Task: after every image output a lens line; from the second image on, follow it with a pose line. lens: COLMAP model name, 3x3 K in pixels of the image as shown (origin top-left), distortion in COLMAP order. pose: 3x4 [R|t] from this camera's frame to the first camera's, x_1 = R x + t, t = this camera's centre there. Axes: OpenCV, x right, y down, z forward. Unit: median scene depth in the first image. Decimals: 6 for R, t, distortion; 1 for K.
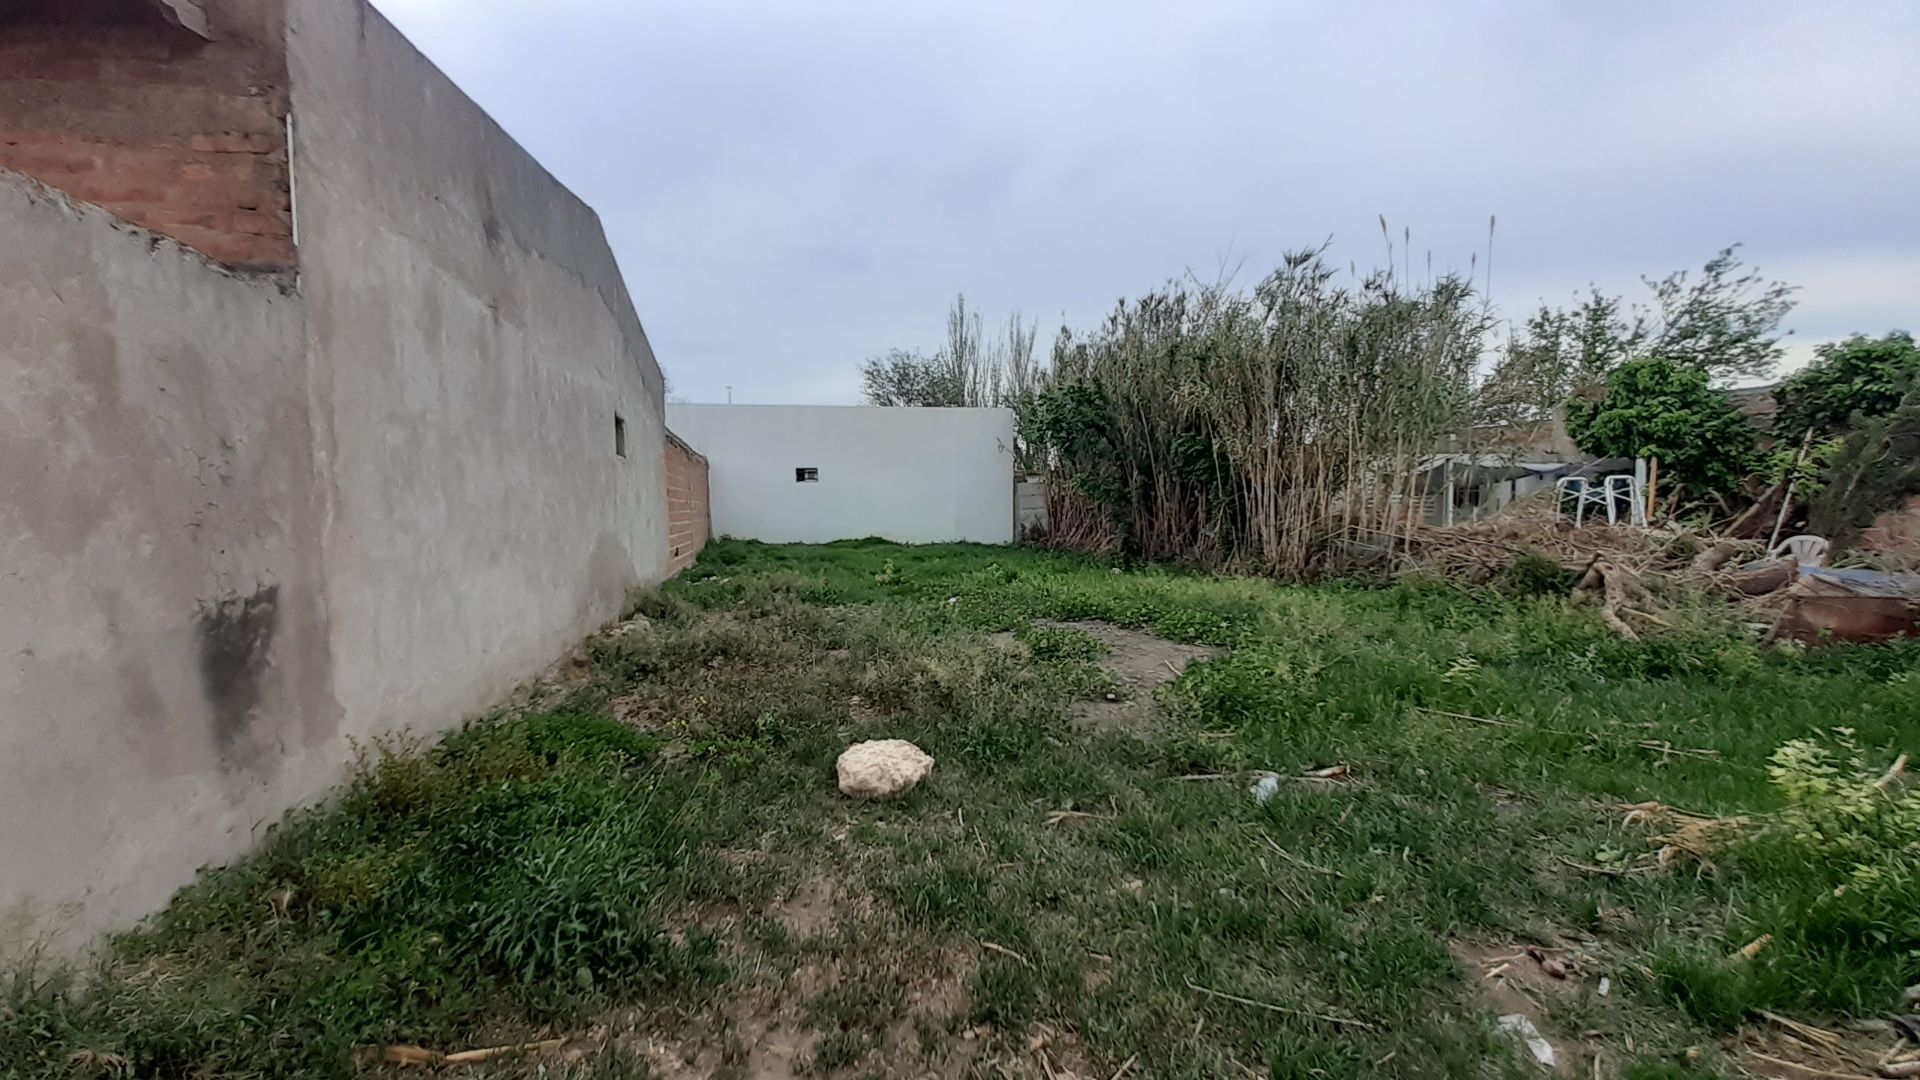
lens RADIAL K [[763.9, 0, 968.6], [0, 763.9, 559.2], [0, 0, 1]] dist [0.023873, -0.018091]
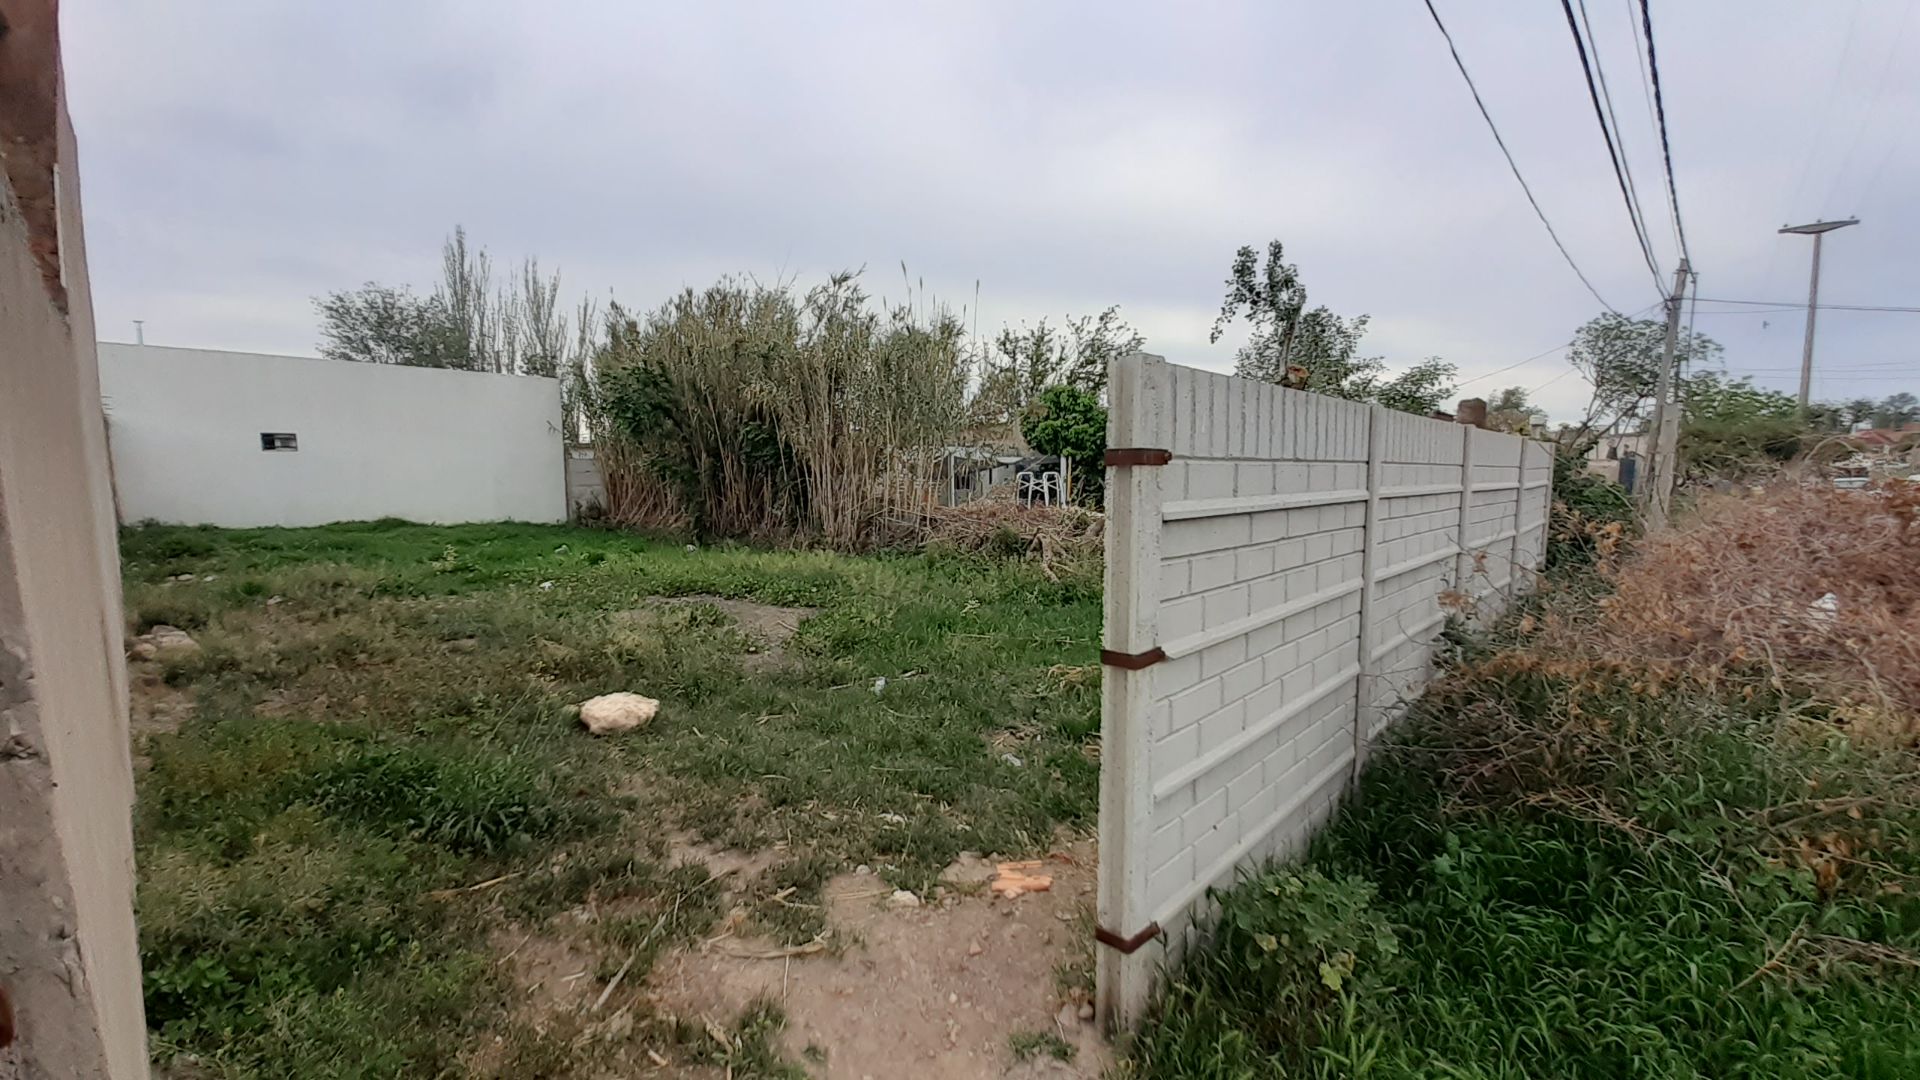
lens RADIAL K [[763.9, 0, 968.6], [0, 763.9, 559.2], [0, 0, 1]] dist [0.023873, -0.018091]
pose [[0.831995, -0.045202, 0.552938, -0.088378], [0.023604, 0.998657, 0.046124, -0.010741], [-0.554280, -0.025323, 0.831945, -0.116759]]
